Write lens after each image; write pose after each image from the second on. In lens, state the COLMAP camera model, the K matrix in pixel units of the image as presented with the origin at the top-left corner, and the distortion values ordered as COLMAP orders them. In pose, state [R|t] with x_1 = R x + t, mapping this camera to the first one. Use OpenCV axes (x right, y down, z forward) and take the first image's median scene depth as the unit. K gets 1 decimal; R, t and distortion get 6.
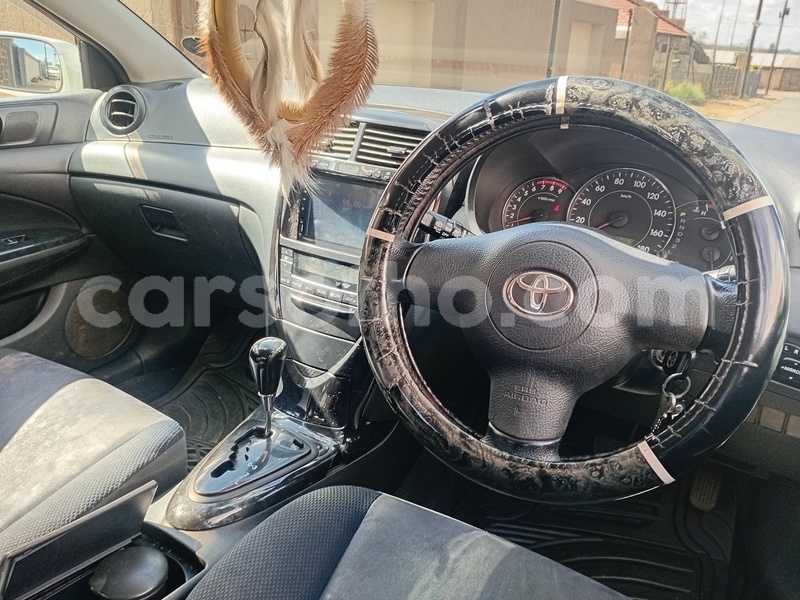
lens RADIAL K [[656.1, 0, 400.4], [0, 656.1, 297.5], [0, 0, 1]] dist [0.015651, -0.020800]
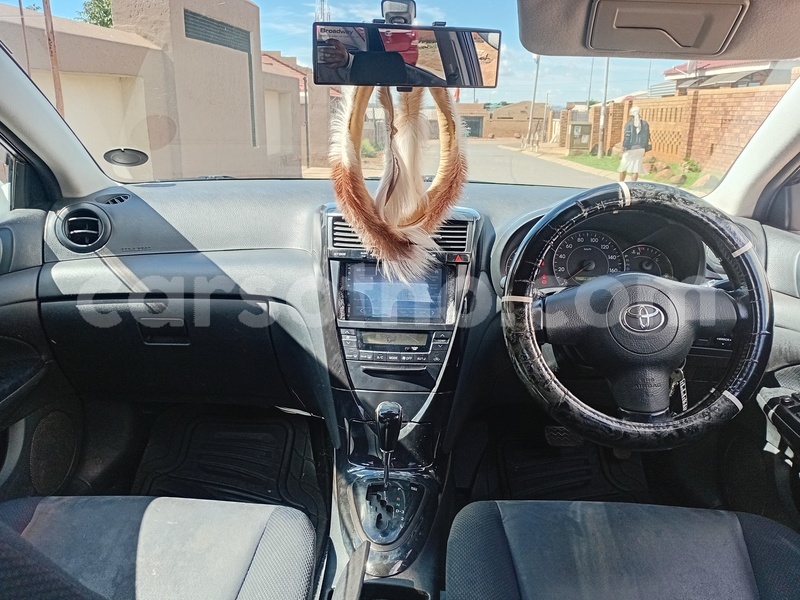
lens RADIAL K [[656.1, 0, 401.9], [0, 656.1, 297.0], [0, 0, 1]] dist [0.015651, -0.020800]
pose [[0.872738, -0.164293, 0.459712, -0.664395], [0.200662, 0.979170, -0.031007, -0.081012], [-0.445042, 0.119308, 0.887527, -0.098015]]
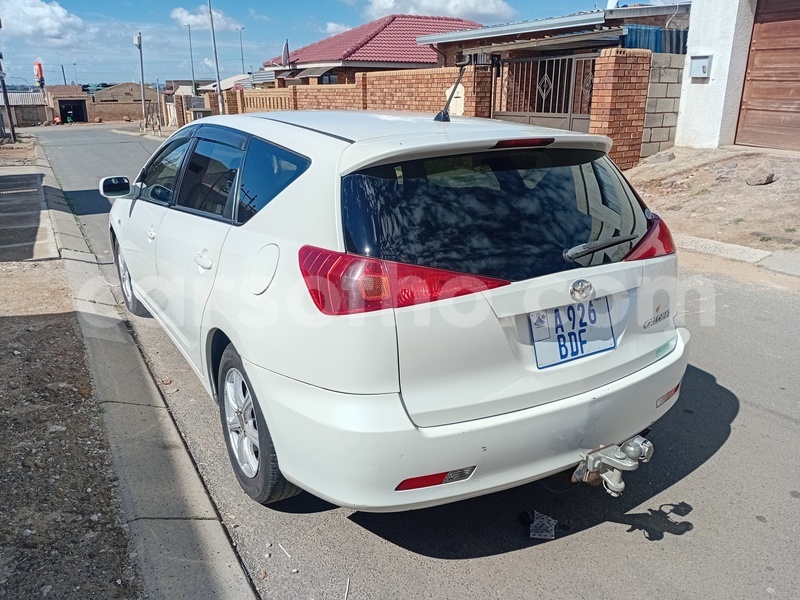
lens RADIAL K [[656.1, 0, 398.7], [0, 656.1, 305.3], [0, 0, 1]] dist [0.015651, -0.020800]
pose [[0.476683, -0.316061, 0.820292, -4.151087], [0.339938, 0.926813, 0.159562, 0.186441], [-0.810688, 0.202787, 0.549237, -2.523774]]
